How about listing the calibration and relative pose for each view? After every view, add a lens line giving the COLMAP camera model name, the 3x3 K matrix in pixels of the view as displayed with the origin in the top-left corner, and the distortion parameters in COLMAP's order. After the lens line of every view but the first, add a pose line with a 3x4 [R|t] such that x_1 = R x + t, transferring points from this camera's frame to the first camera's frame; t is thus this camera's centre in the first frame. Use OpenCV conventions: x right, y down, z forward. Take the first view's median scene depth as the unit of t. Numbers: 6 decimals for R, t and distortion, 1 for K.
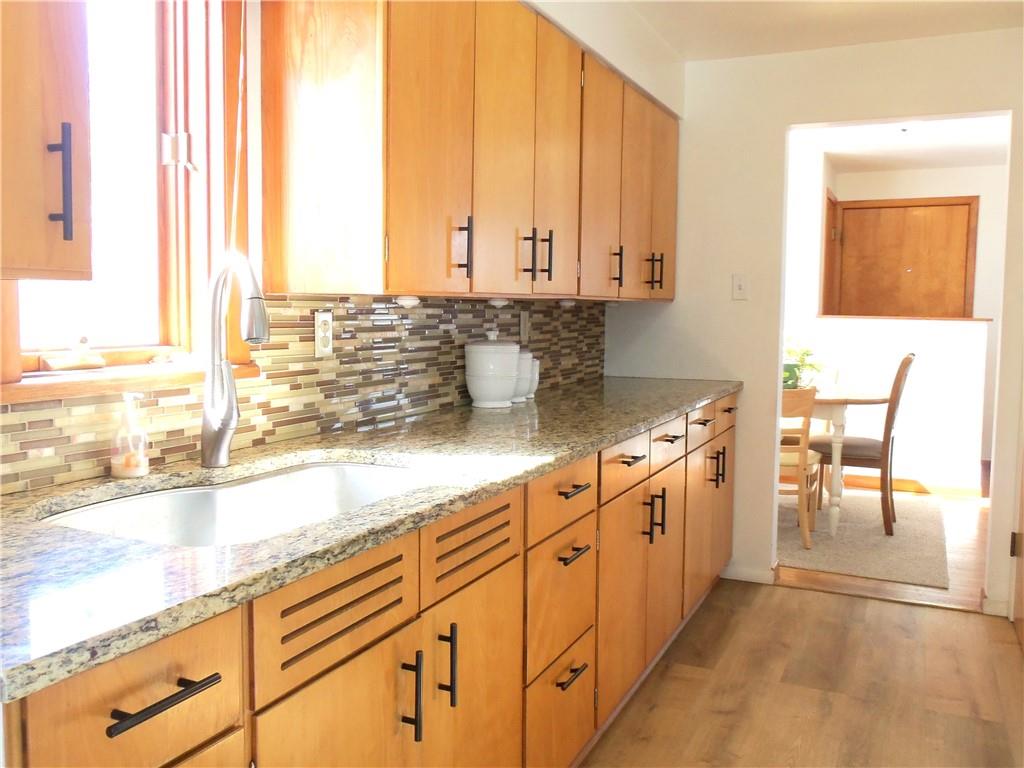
lens RADIAL K [[877.3, 0, 512.0], [0, 877.3, 384.0], [0, 0, 1]] dist [-0.054545, 0.010525]
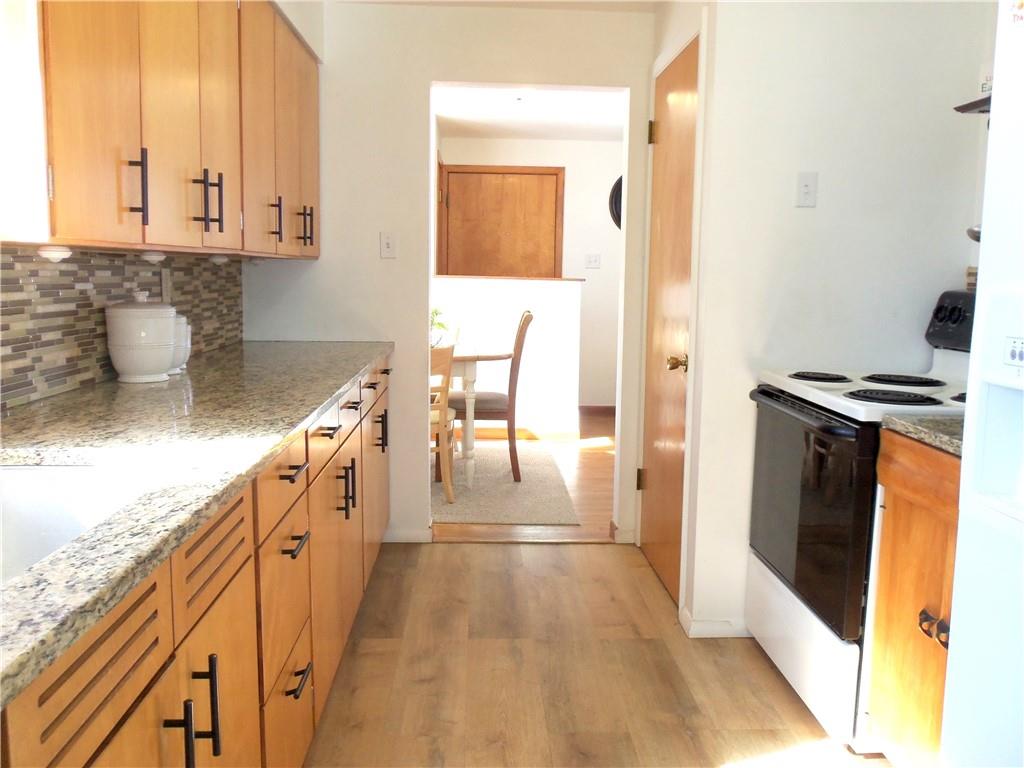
lens RADIAL K [[868.7, 0, 543.4], [0, 868.7, 387.8], [0, 0, 1]] dist [-0.049712, 0.009729]
pose [[0.872065, -0.055290, 0.486256, -0.084593], [0.030948, 0.997839, 0.057957, -0.003569], [-0.488410, -0.035494, 0.871892, 0.084316]]
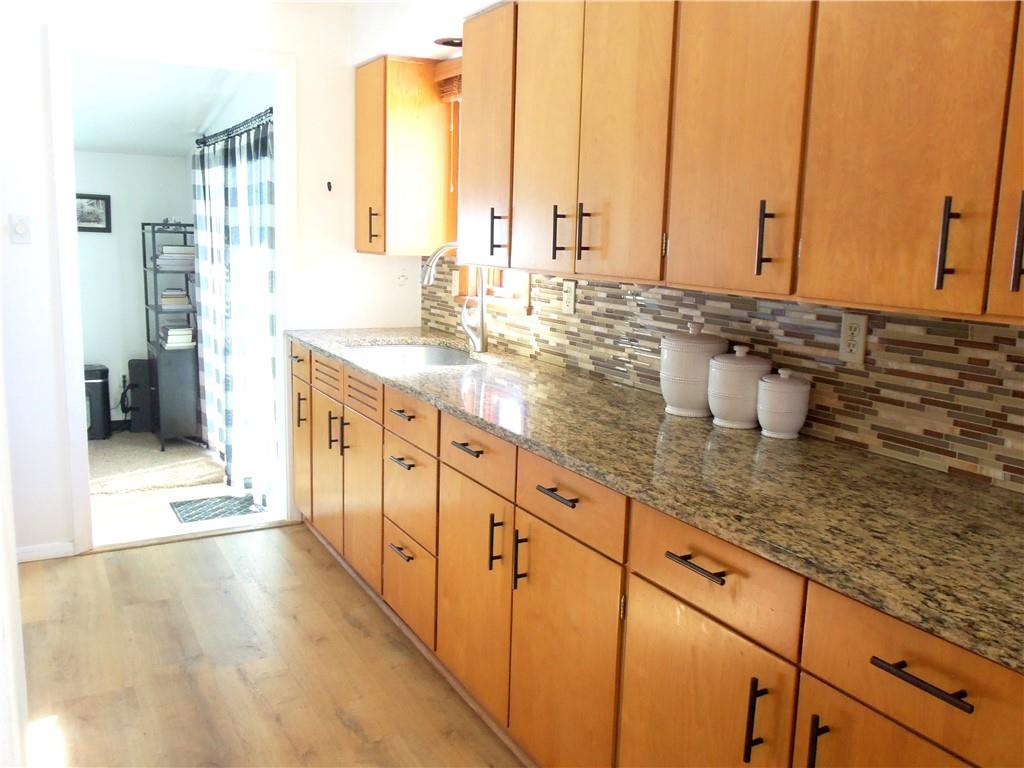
lens RADIAL K [[877.3, 0, 512.0], [0, 877.3, 384.0], [0, 0, 1]] dist [-0.054545, 0.010525]
pose [[-0.587337, 0.109793, -0.801860, 0.690159], [-0.106560, 0.971640, 0.211092, -0.148046], [0.802296, 0.209429, -0.558981, 1.240597]]
